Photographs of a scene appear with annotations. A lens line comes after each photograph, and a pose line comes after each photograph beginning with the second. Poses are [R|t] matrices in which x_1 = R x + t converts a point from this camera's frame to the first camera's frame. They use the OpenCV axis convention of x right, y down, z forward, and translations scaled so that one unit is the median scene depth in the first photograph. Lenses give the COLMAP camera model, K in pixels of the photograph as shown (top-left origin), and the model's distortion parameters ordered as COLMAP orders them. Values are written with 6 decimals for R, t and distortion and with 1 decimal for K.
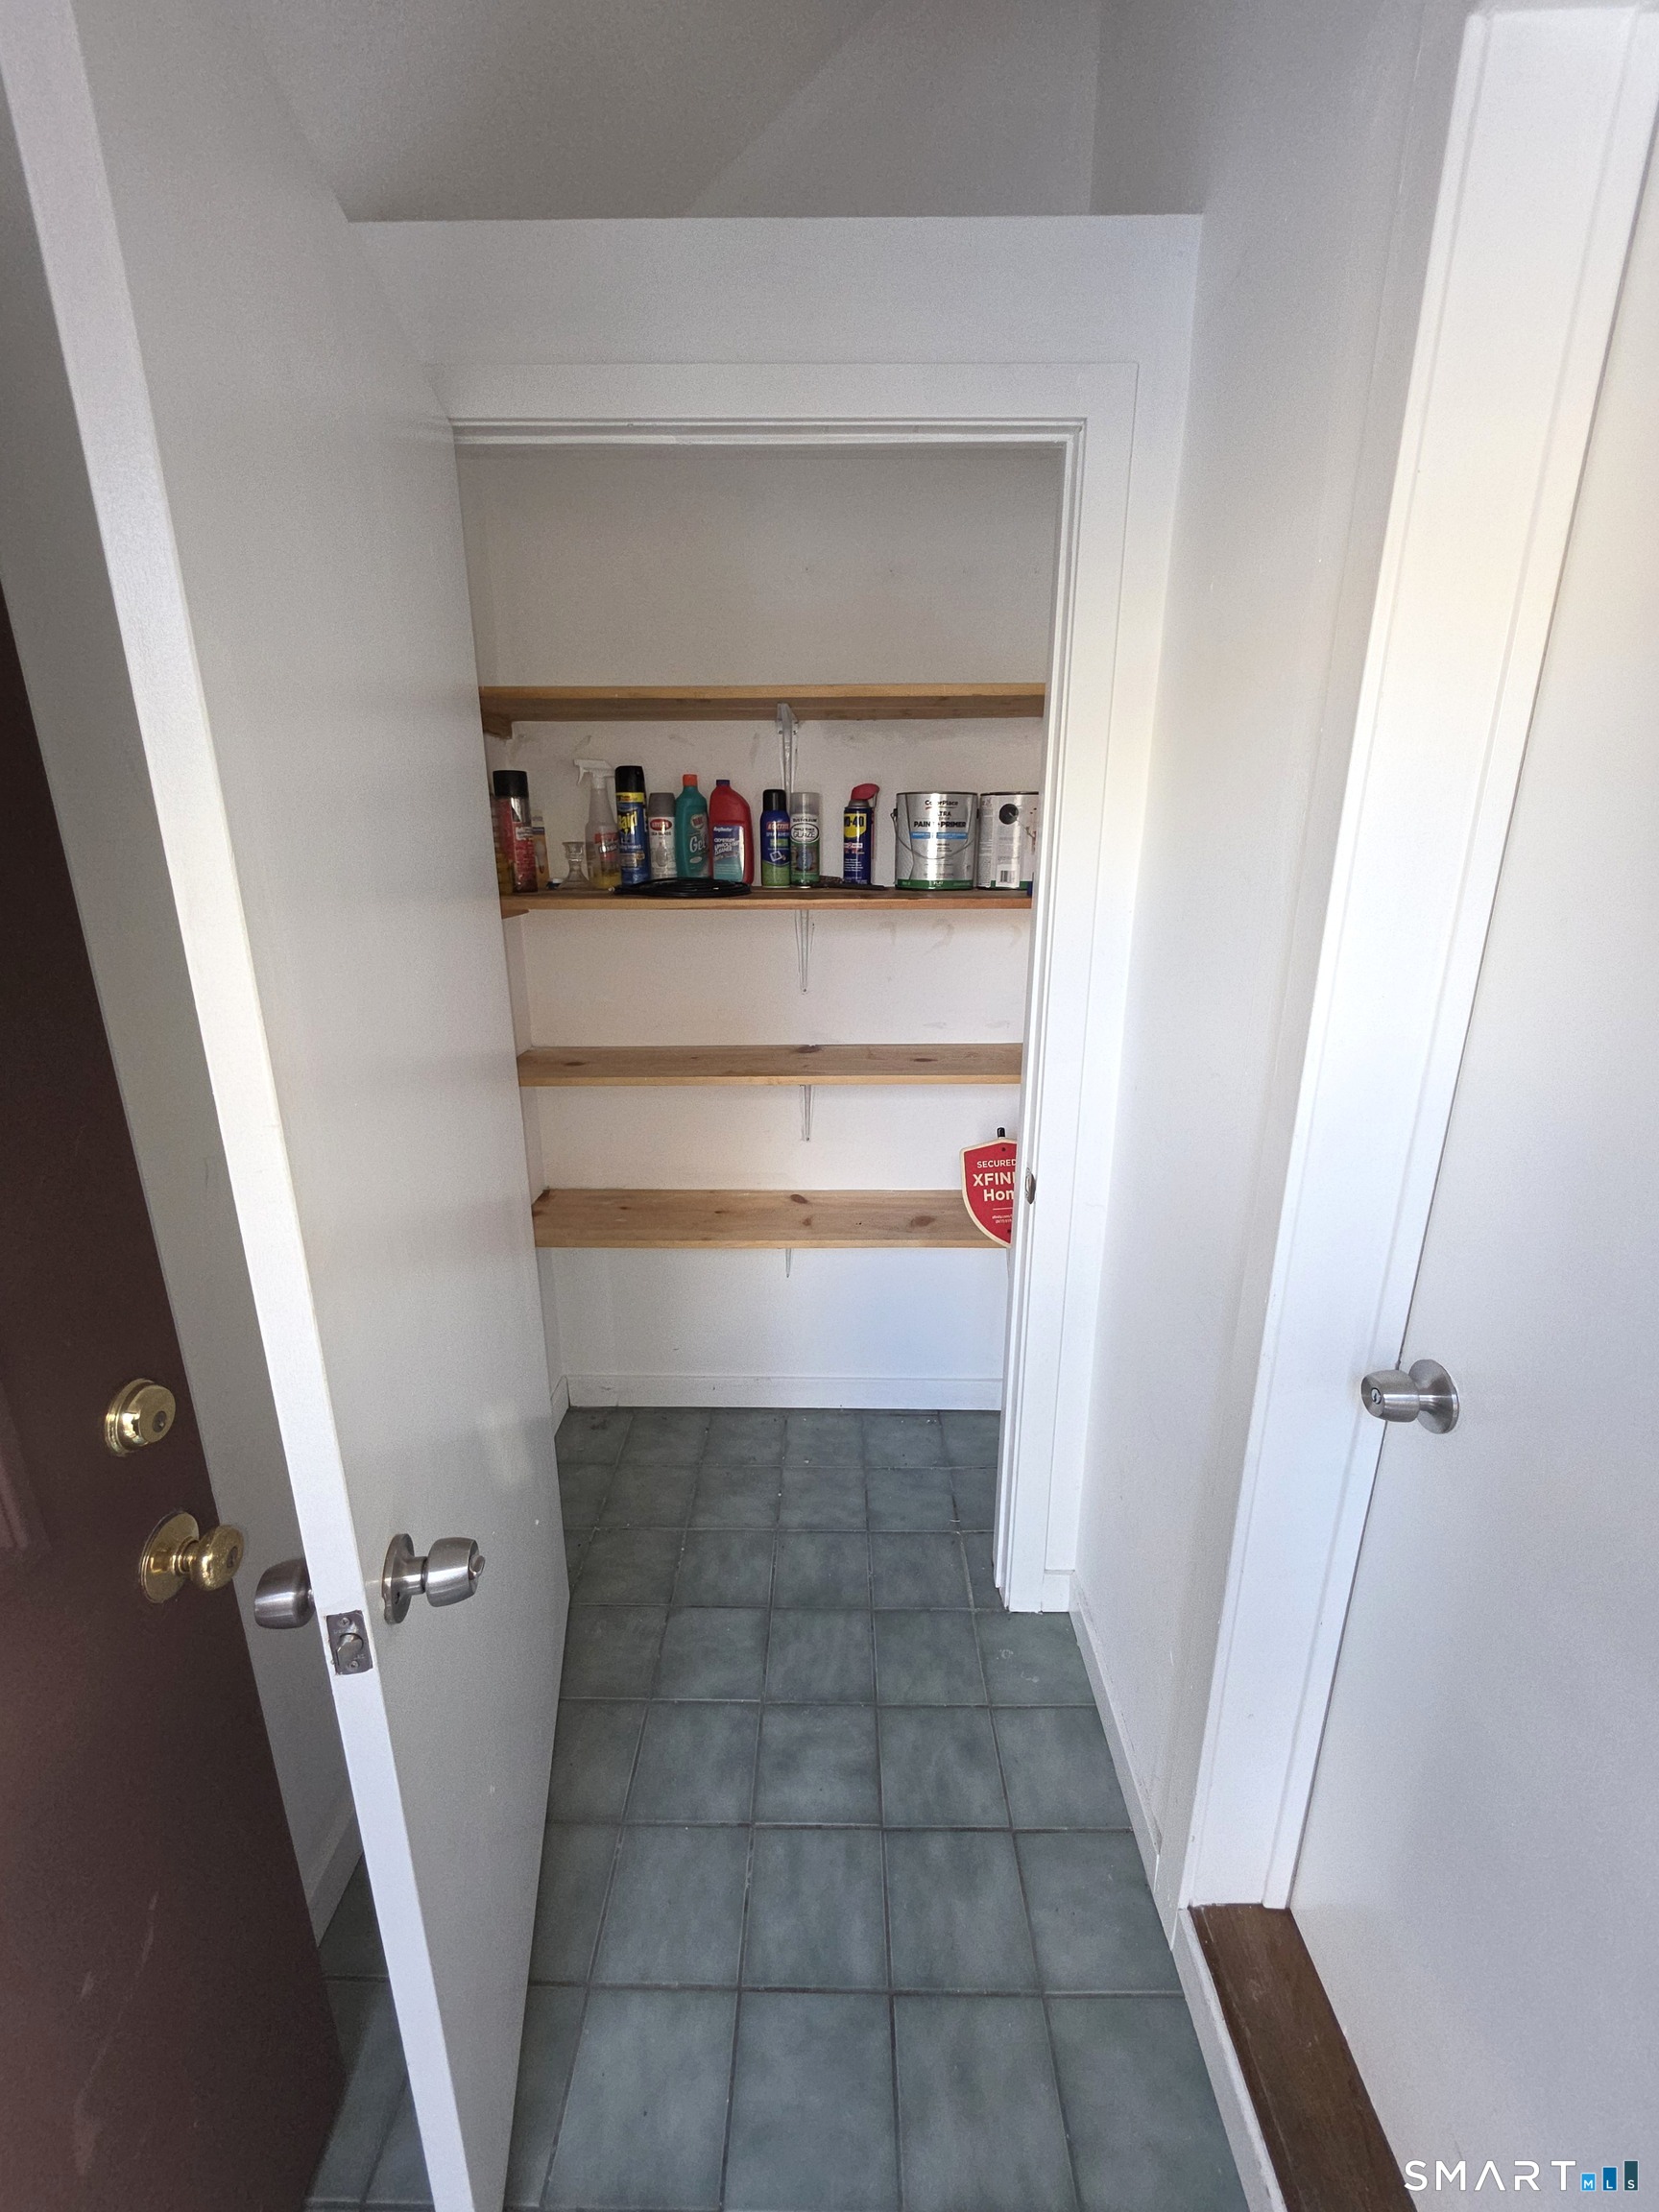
lens RADIAL K [[890.9, 0, 836.7], [0, 890.9, 1108.7], [0, 0, 1]] dist [0.000778, -0.000158]
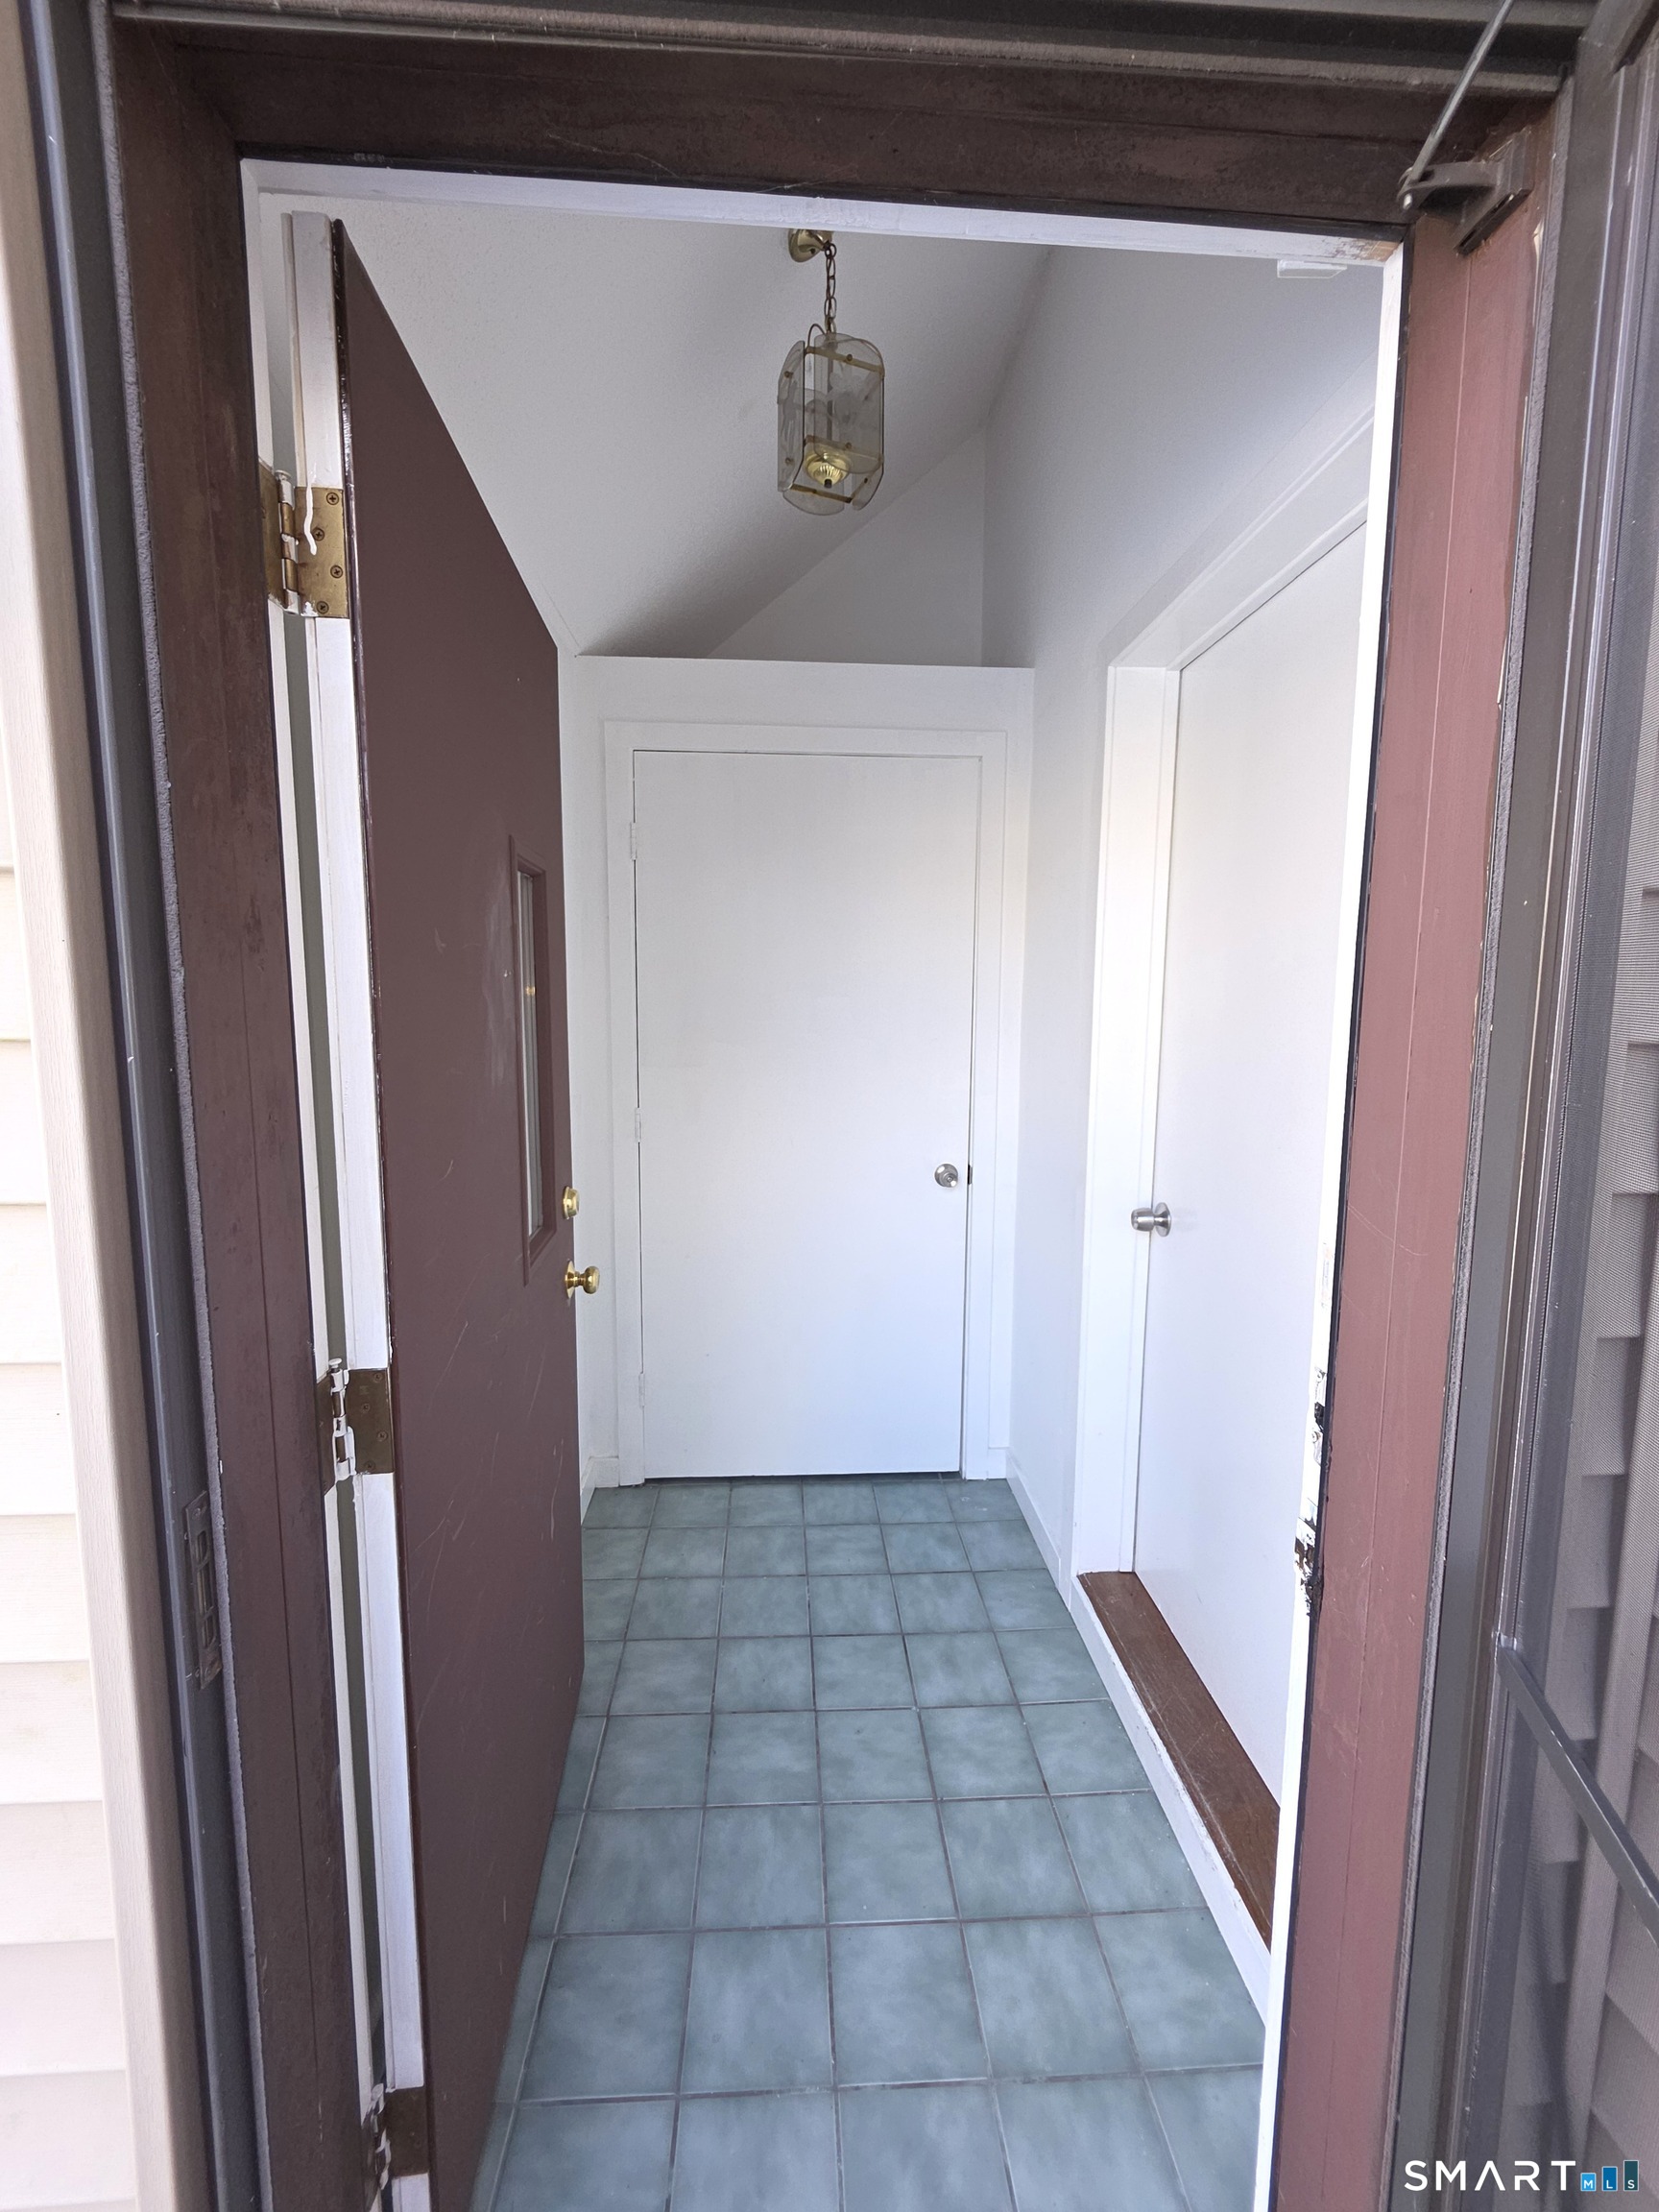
lens RADIAL K [[890.9, 0, 824.0], [0, 890.9, 1101.8], [0, 0, 1]] dist [0.000778, -0.000158]
pose [[0.998494, -0.000372, 0.054865, -0.160575], [0.009540, 0.985920, -0.166944, 0.264452], [-0.054030, 0.167216, 0.984439, -0.717698]]
